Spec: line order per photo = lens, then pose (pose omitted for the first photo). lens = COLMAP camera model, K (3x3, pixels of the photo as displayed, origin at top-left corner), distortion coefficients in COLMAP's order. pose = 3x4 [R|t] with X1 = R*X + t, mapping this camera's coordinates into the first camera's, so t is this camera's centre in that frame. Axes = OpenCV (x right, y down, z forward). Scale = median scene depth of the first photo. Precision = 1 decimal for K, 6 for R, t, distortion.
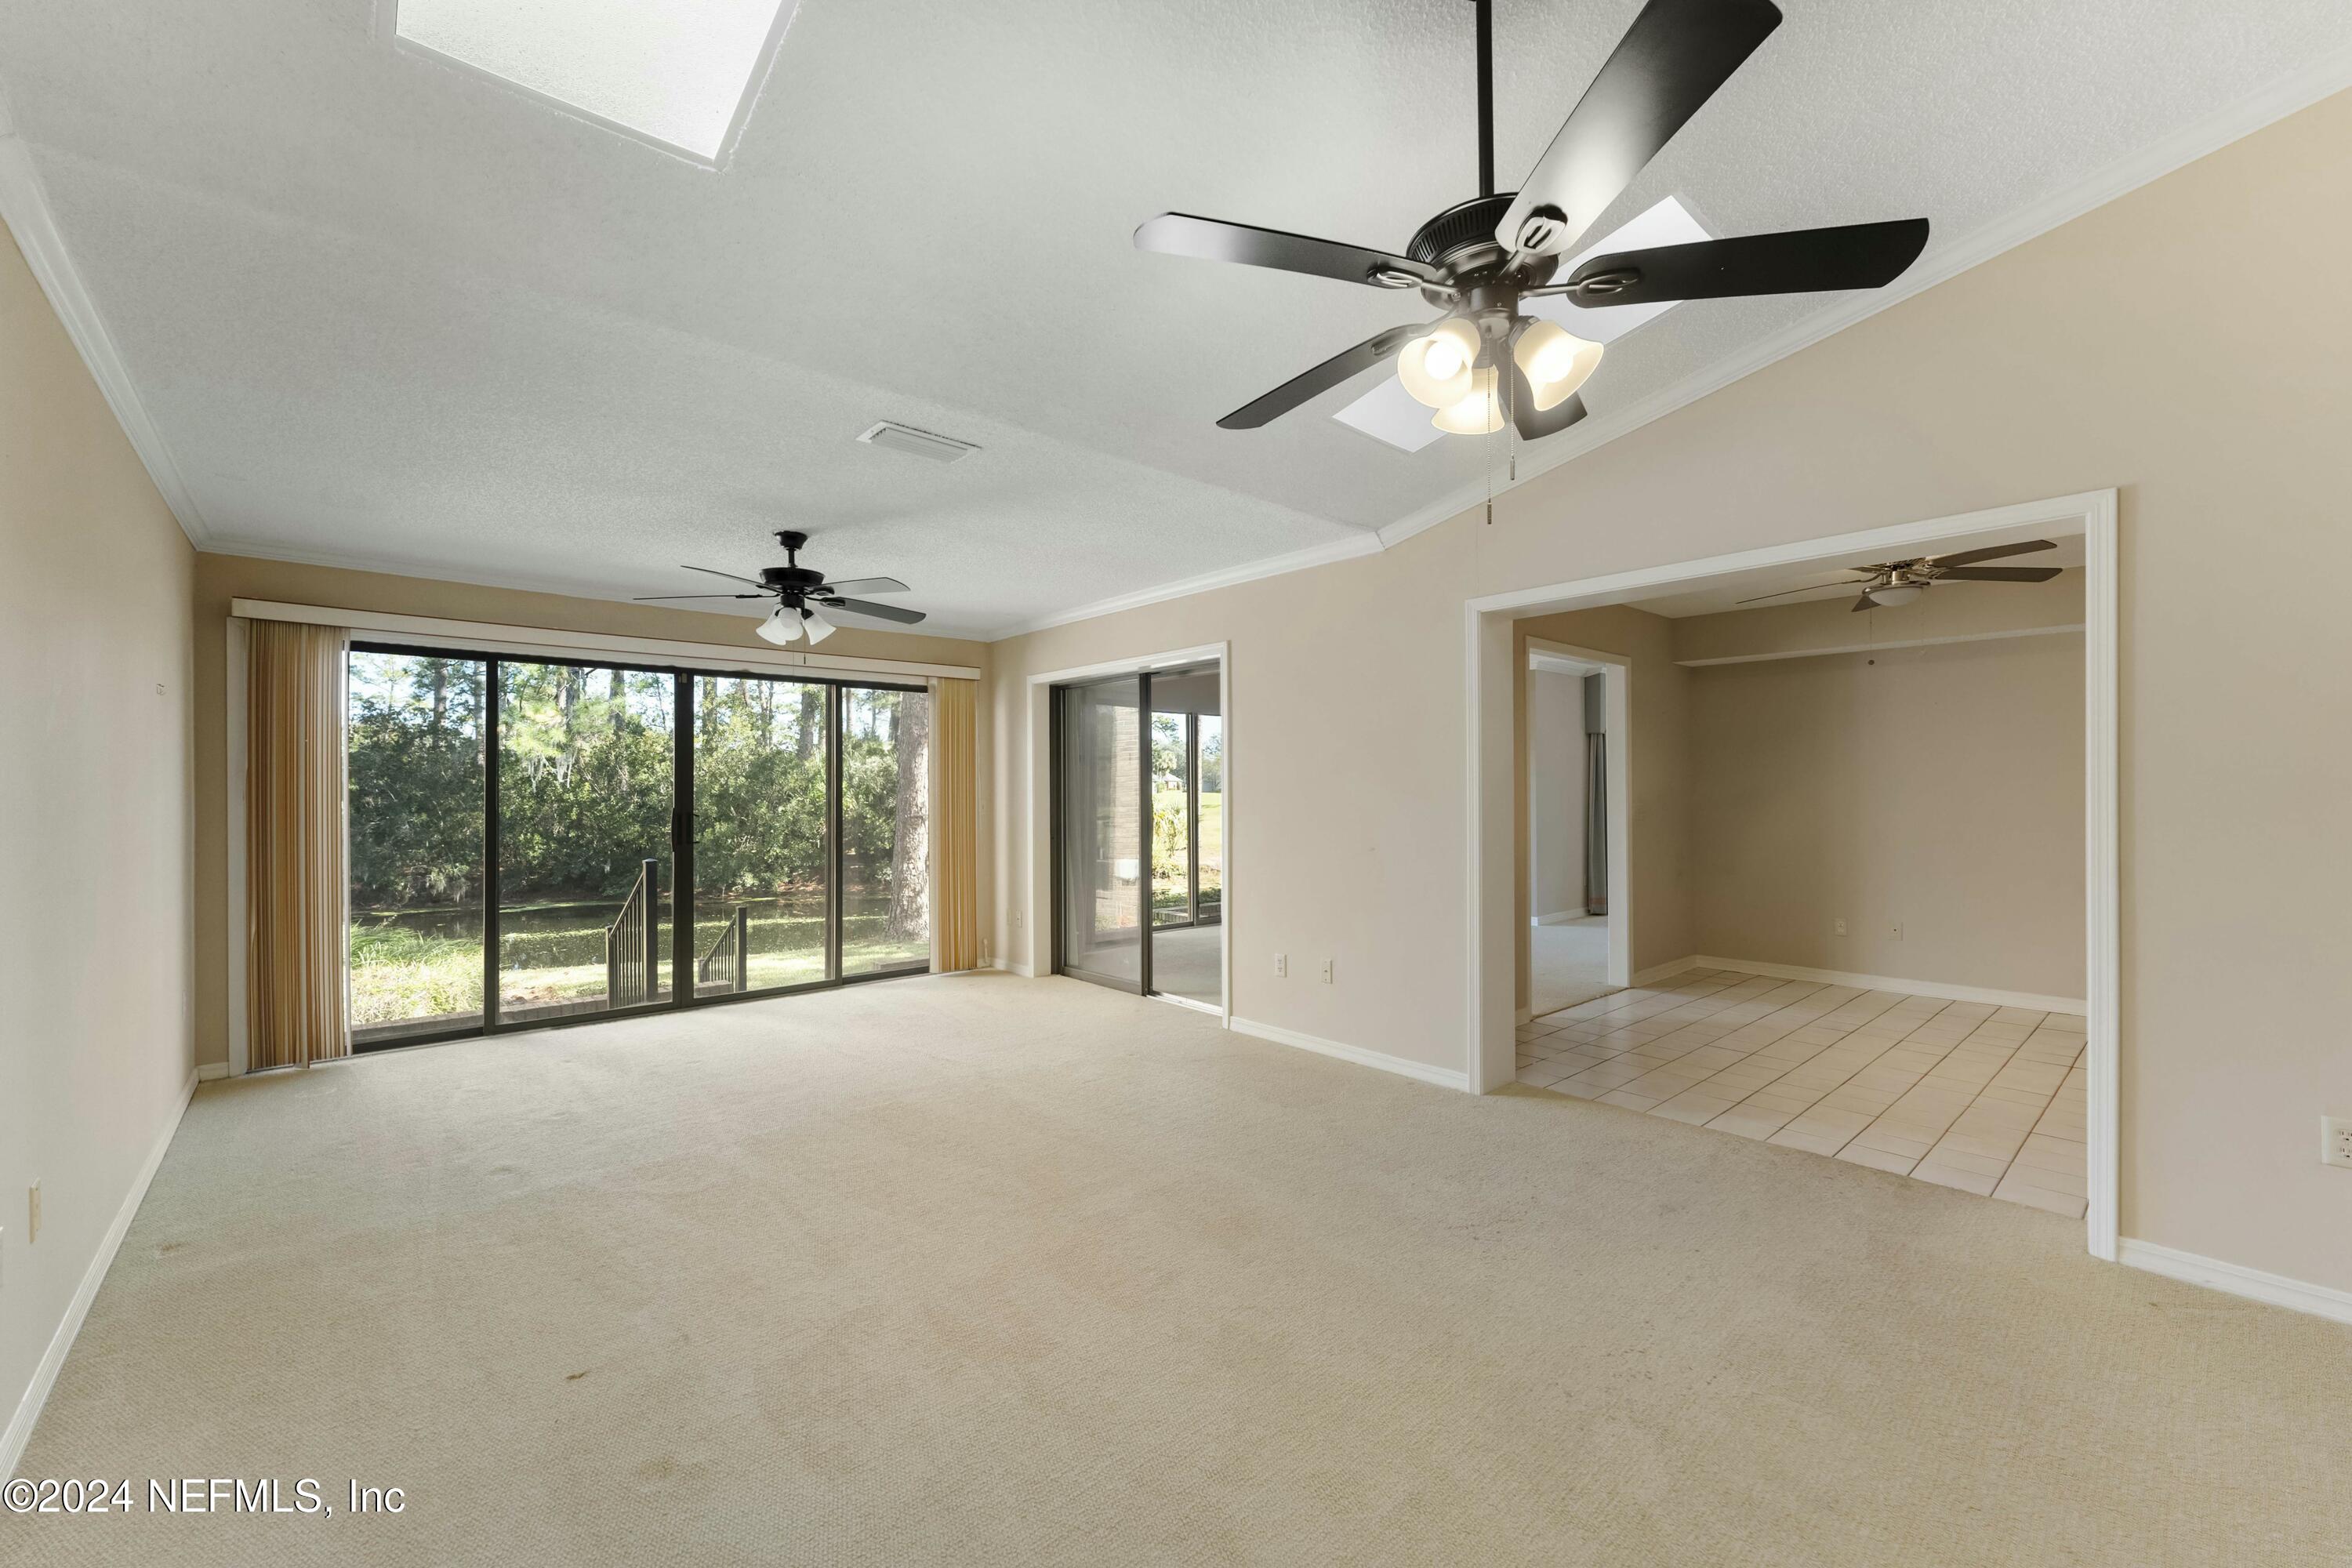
lens RADIAL K [[944.0, 0, 1175.8], [0, 944.0, 792.2], [0, 0, 1]] dist [0.004507, 0.000154]
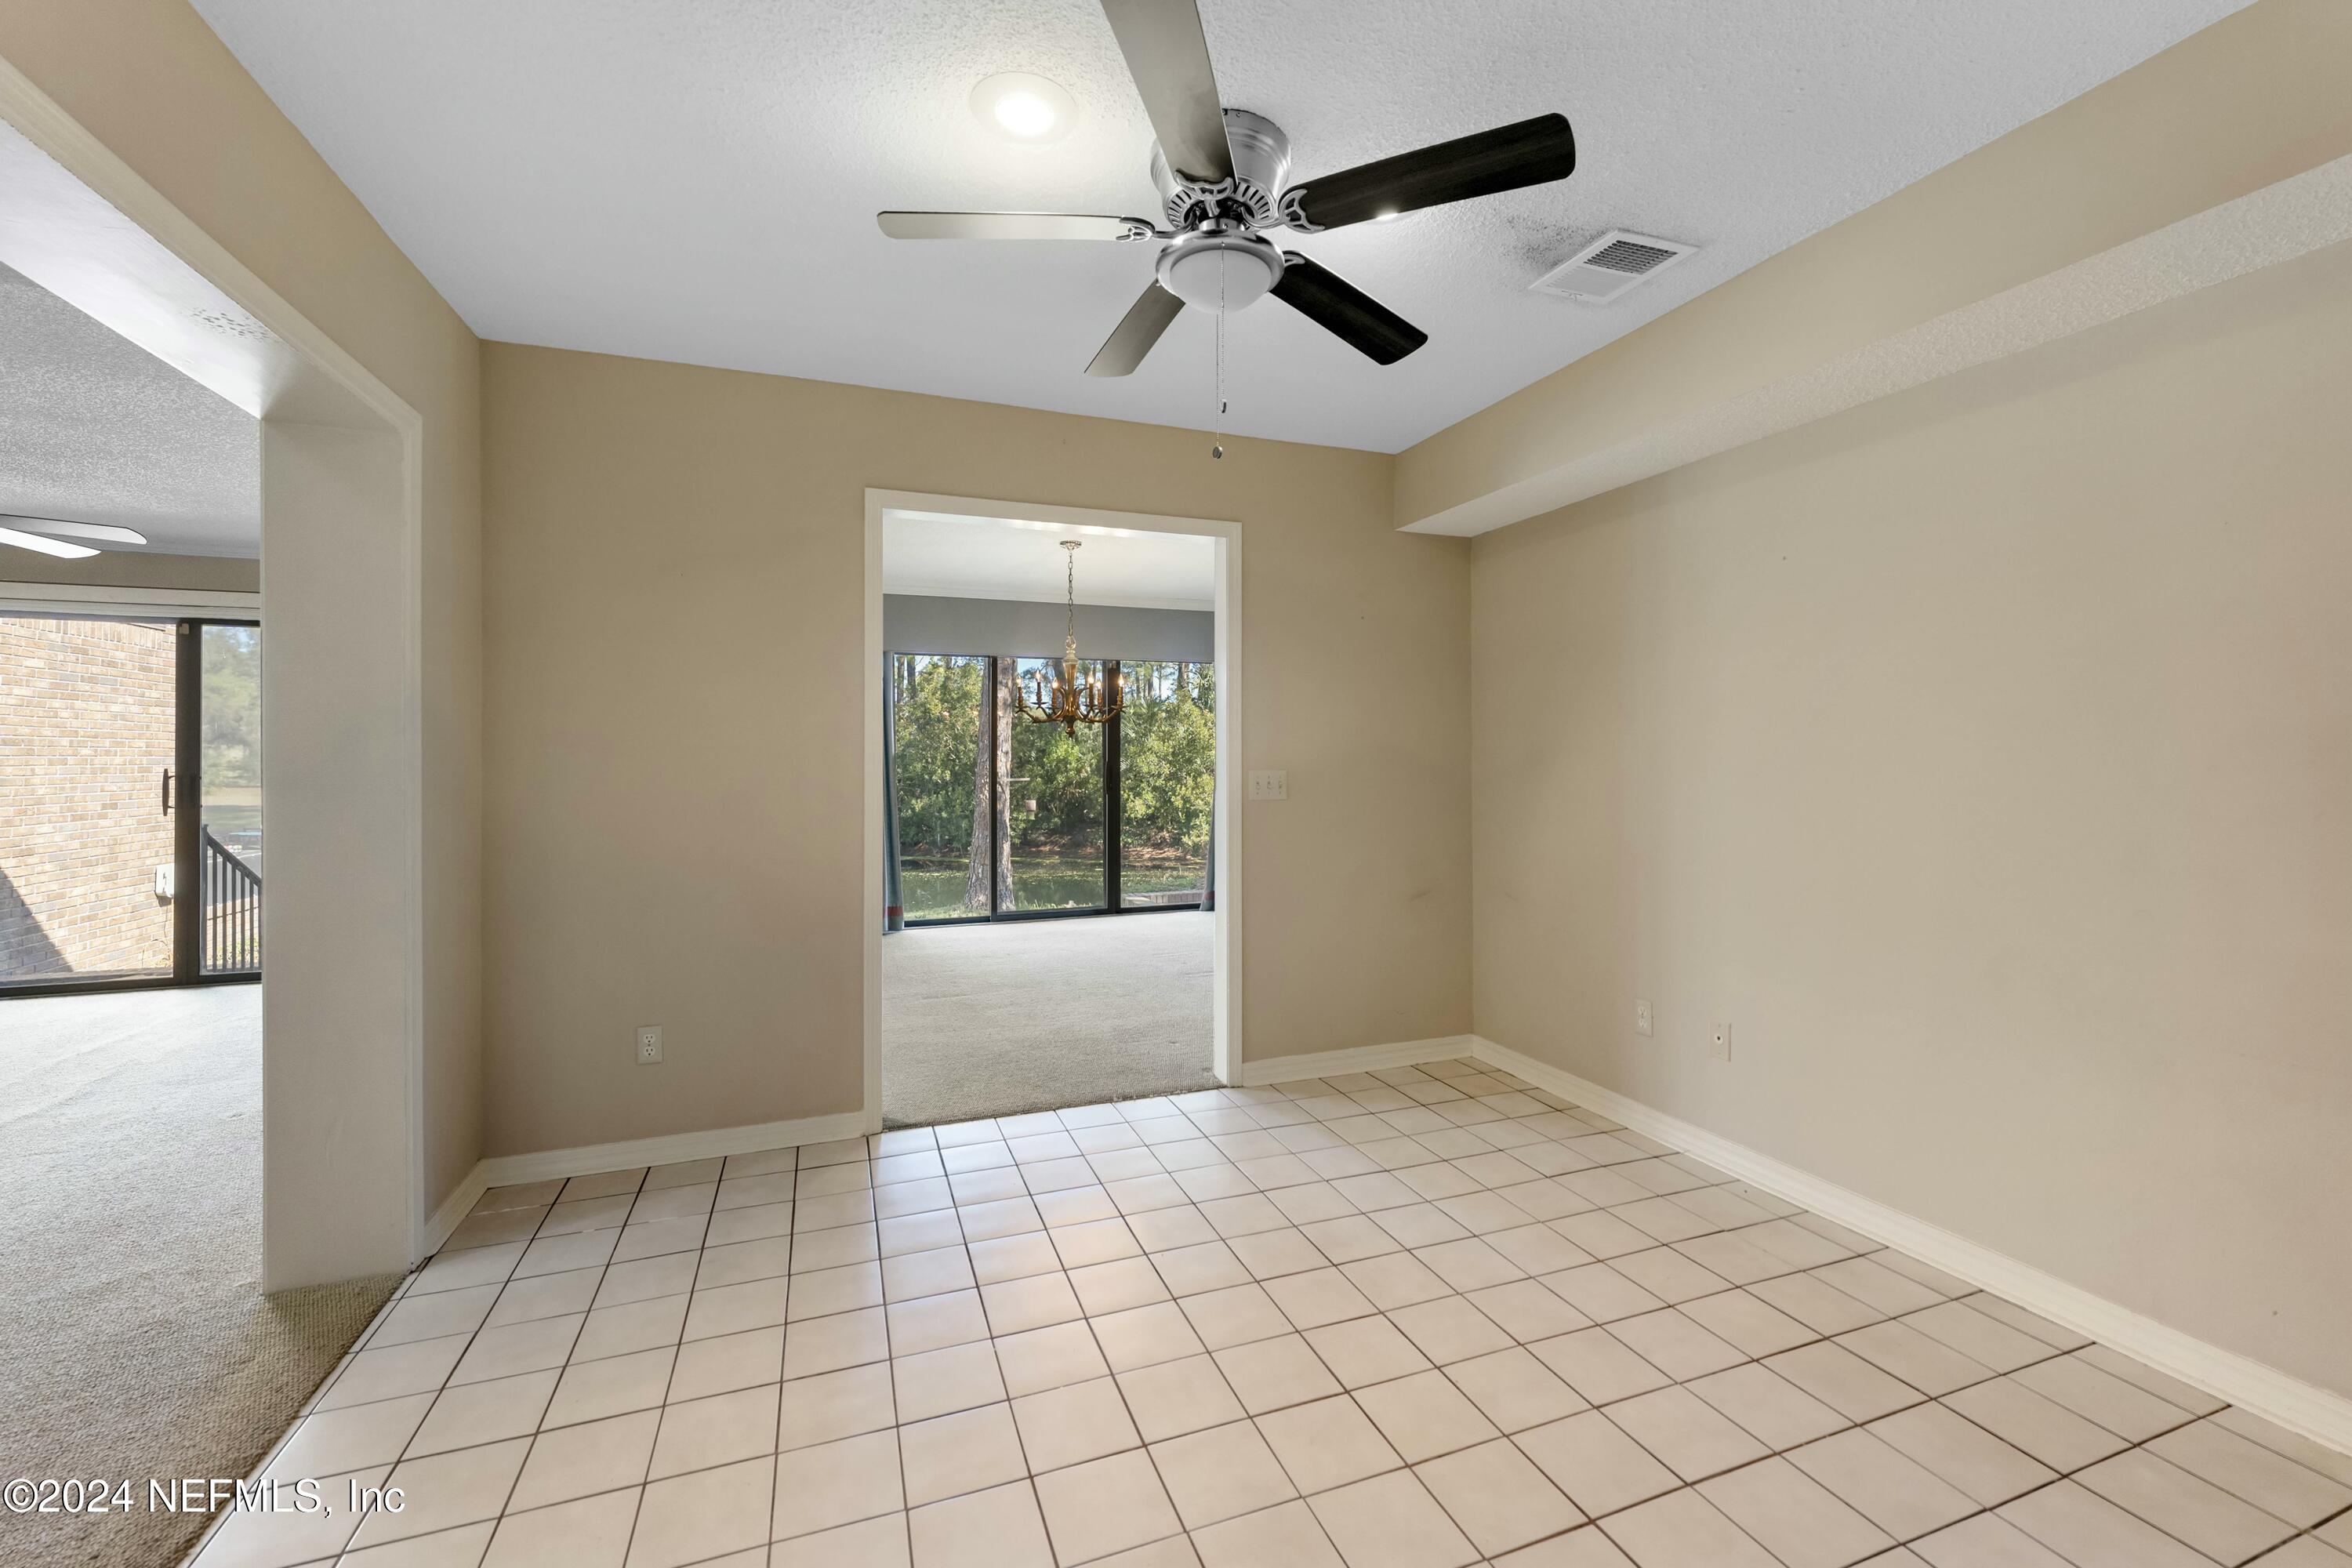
lens RADIAL K [[944.3, 0, 1168.3], [0, 944.3, 781.2], [0, 0, 1]] dist [0.002839, 0.000360]
pose [[0.928763, 0.009538, -0.370552, 0.664269], [-0.004489, 0.999885, 0.014487, 0.010980], [0.370648, -0.011792, 0.928699, 0.448333]]
